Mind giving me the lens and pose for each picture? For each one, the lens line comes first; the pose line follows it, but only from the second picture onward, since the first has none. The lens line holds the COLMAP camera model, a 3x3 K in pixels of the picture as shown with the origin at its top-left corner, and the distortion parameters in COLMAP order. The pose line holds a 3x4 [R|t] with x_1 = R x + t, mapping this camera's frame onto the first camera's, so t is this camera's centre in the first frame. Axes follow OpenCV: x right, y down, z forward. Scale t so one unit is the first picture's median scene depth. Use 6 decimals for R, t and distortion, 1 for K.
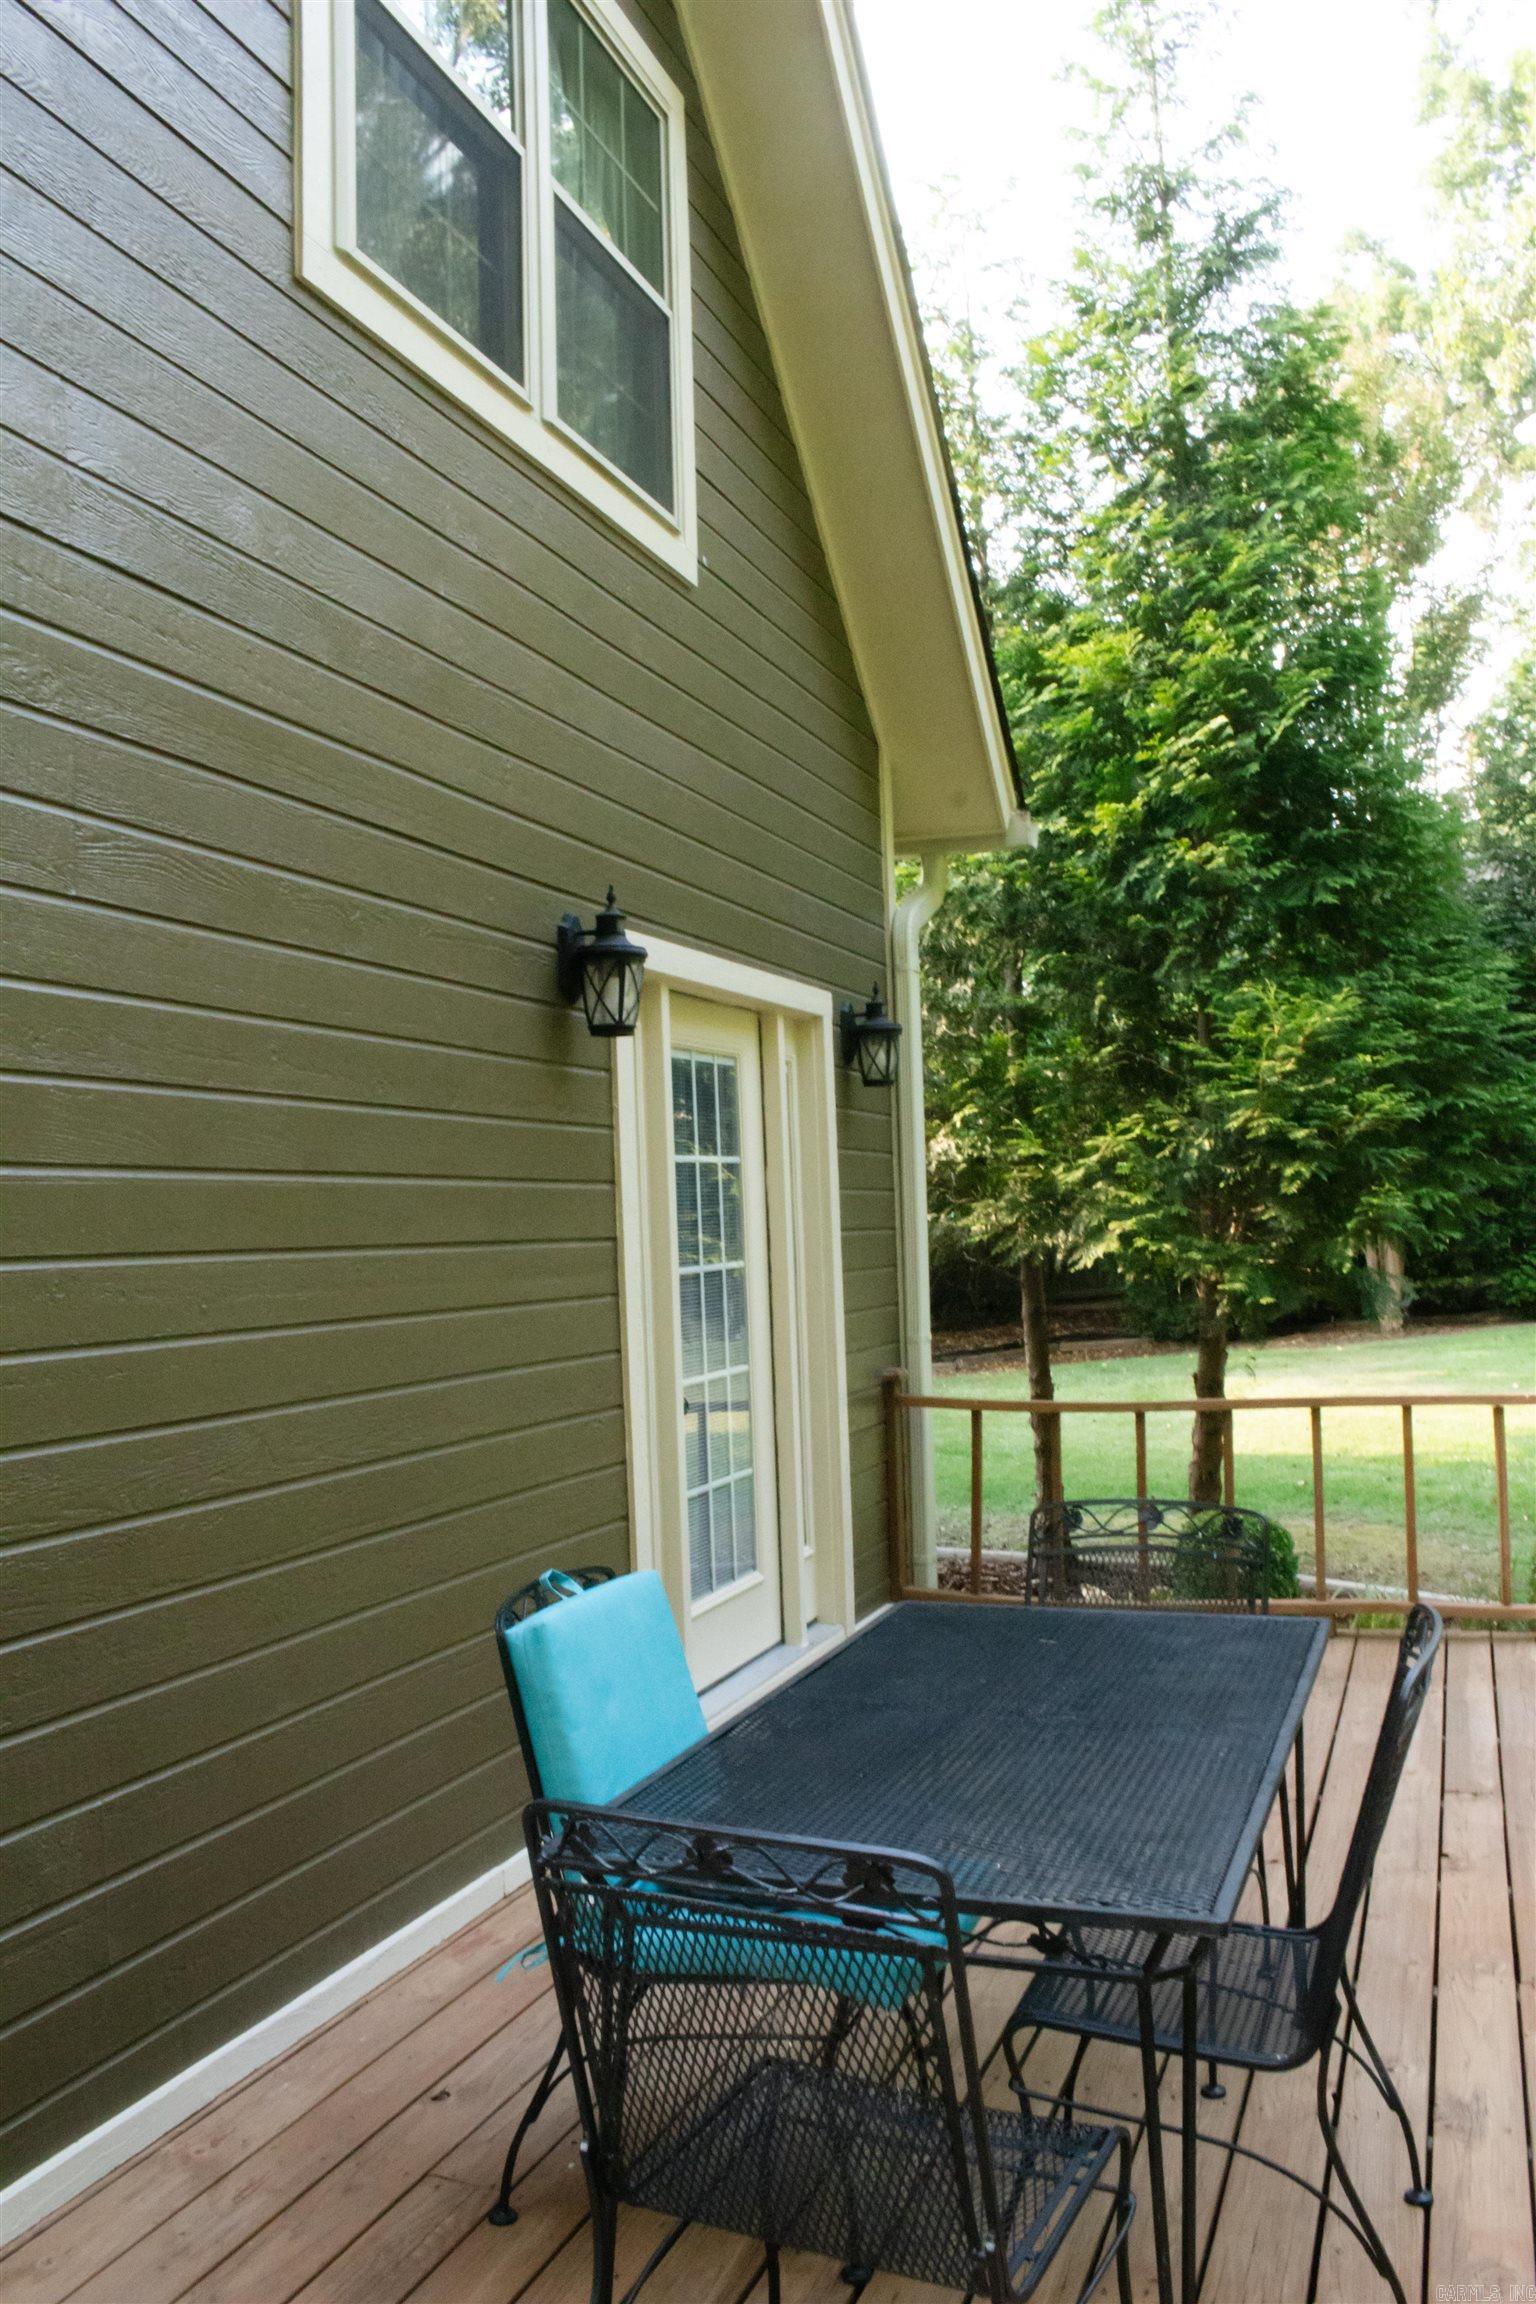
lens RADIAL K [[1890.6, 0, 768.0], [0, 1890.6, 1152.0], [0, 0, 1]] dist [-0.162891, 0.122744]
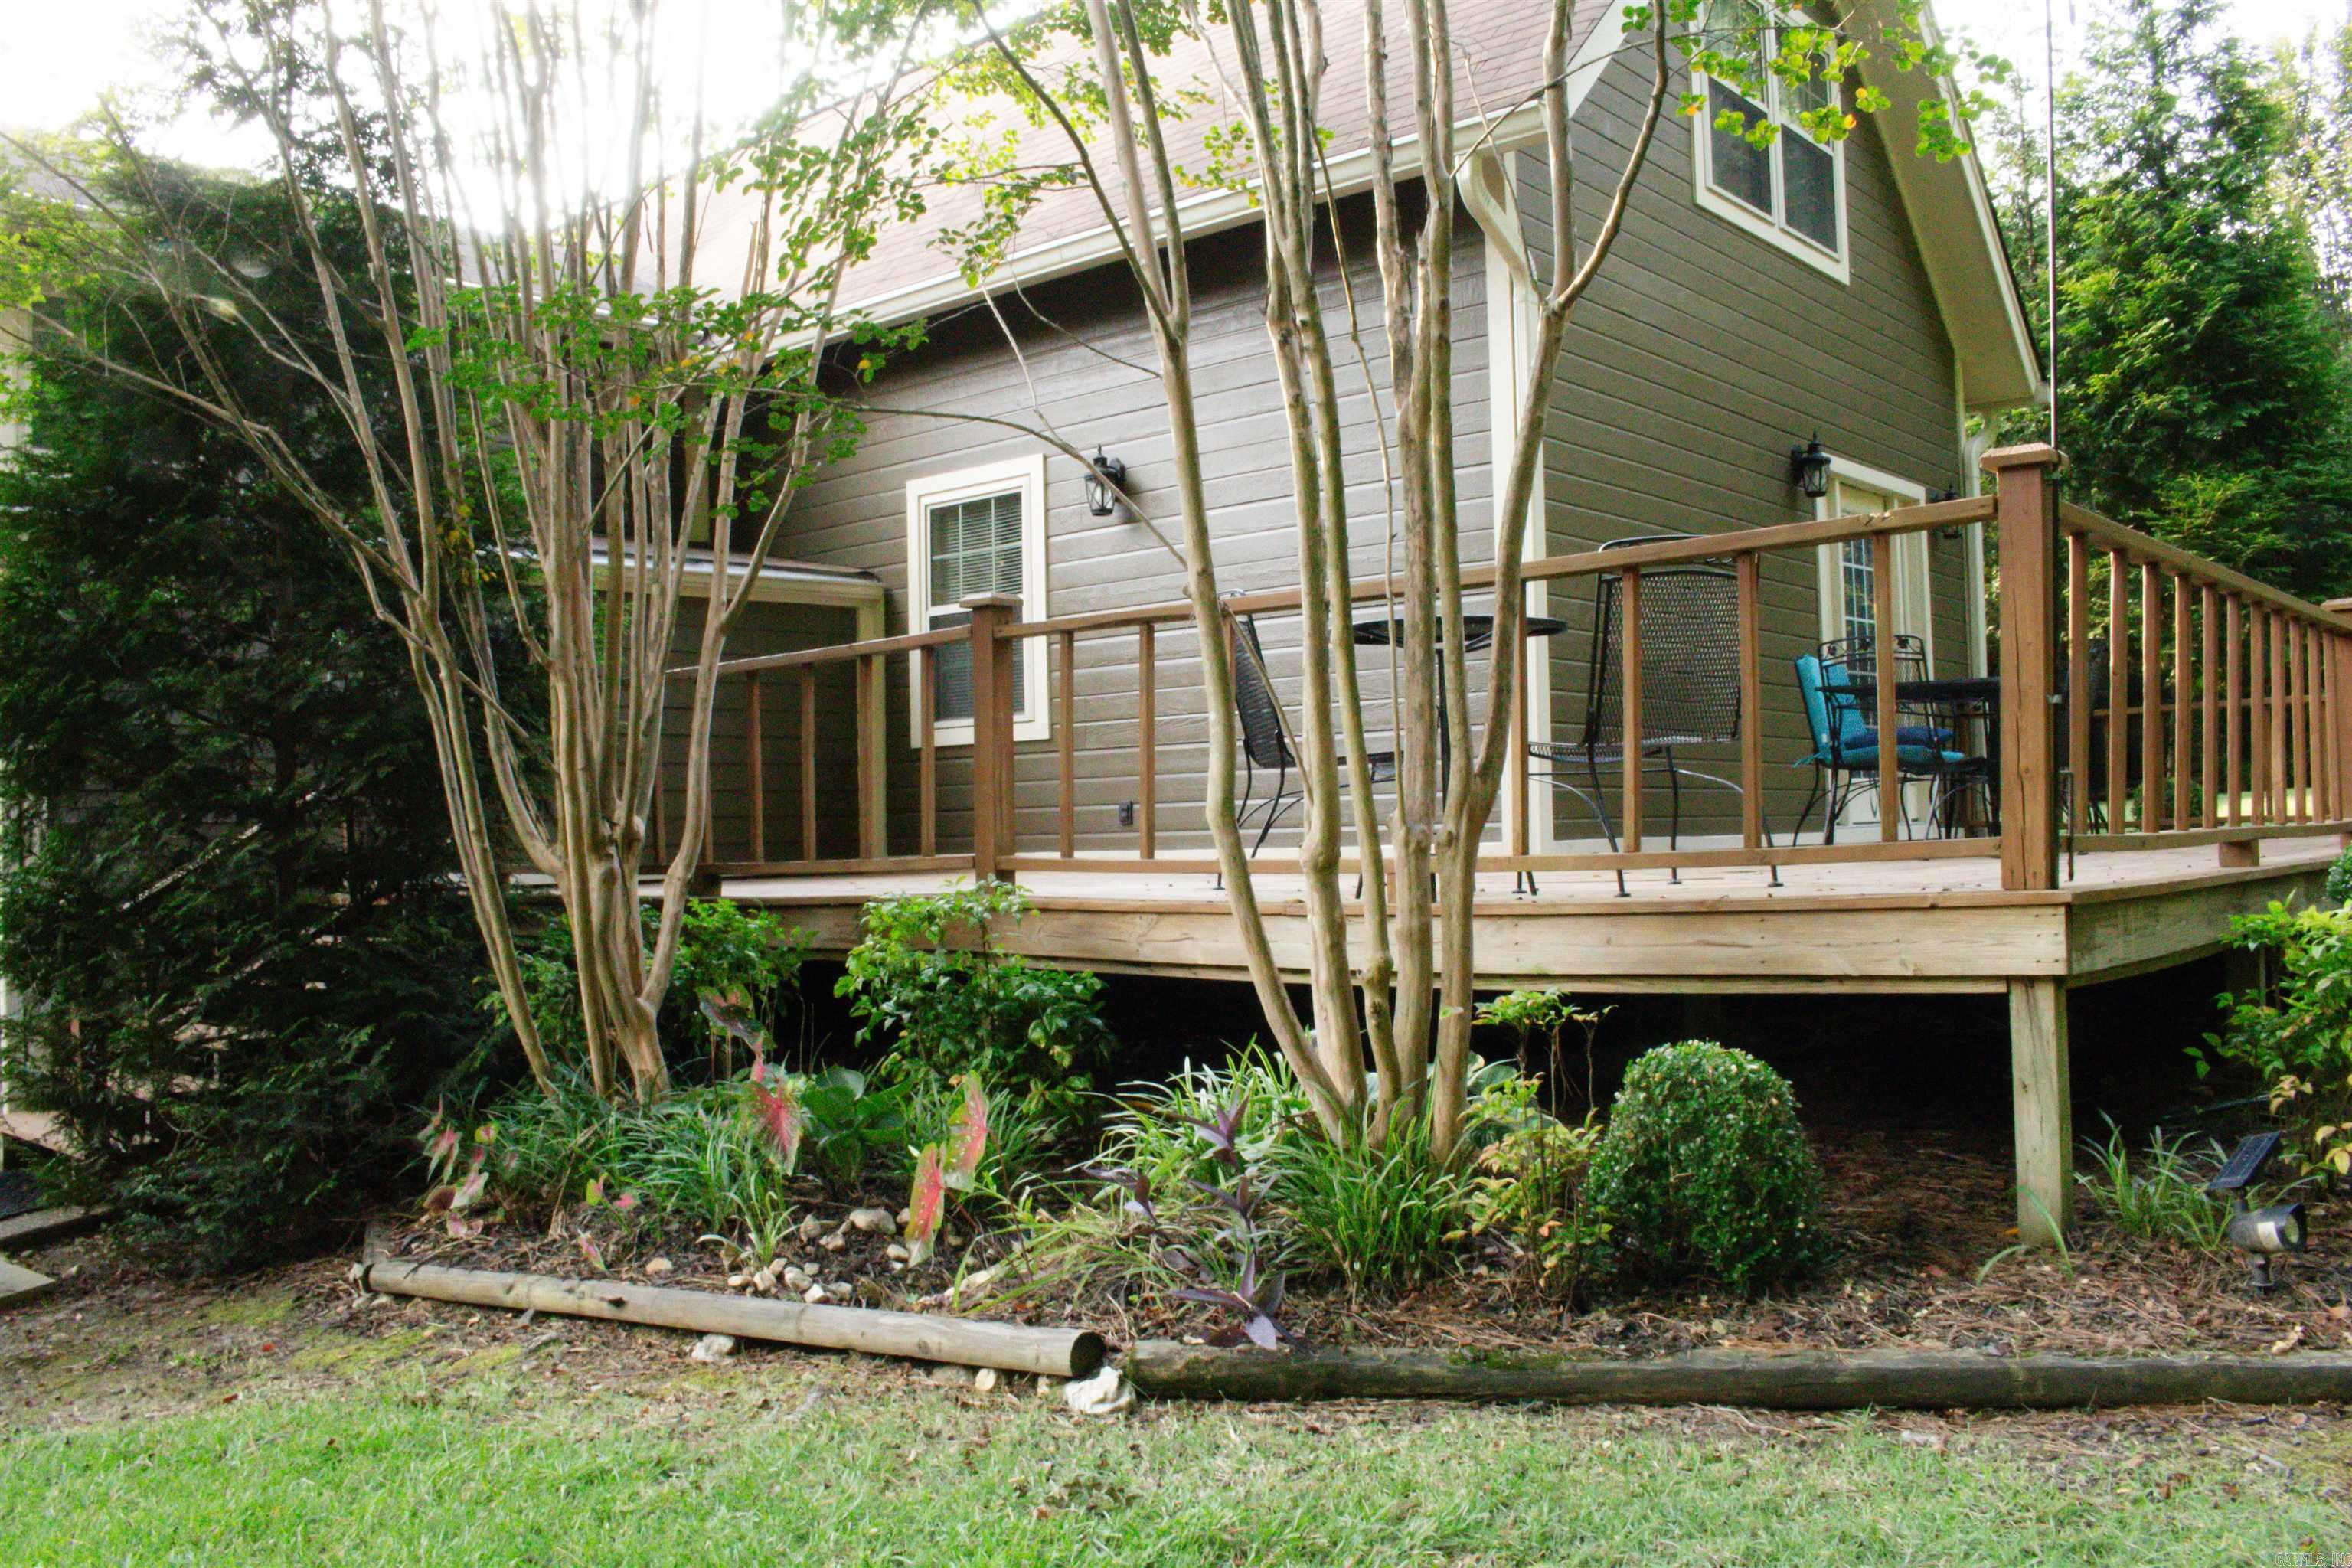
lens RADIAL K [[1930.0, 0, 1138.2], [0, 1930.0, 806.2], [0, 0, 1]] dist [-0.162891, 0.122744]
pose [[0.925615, 0.004780, -0.378436, 0.015194], [0.006720, 0.999555, 0.029061, 0.153092], [0.378406, -0.029442, 0.925171, -0.911087]]
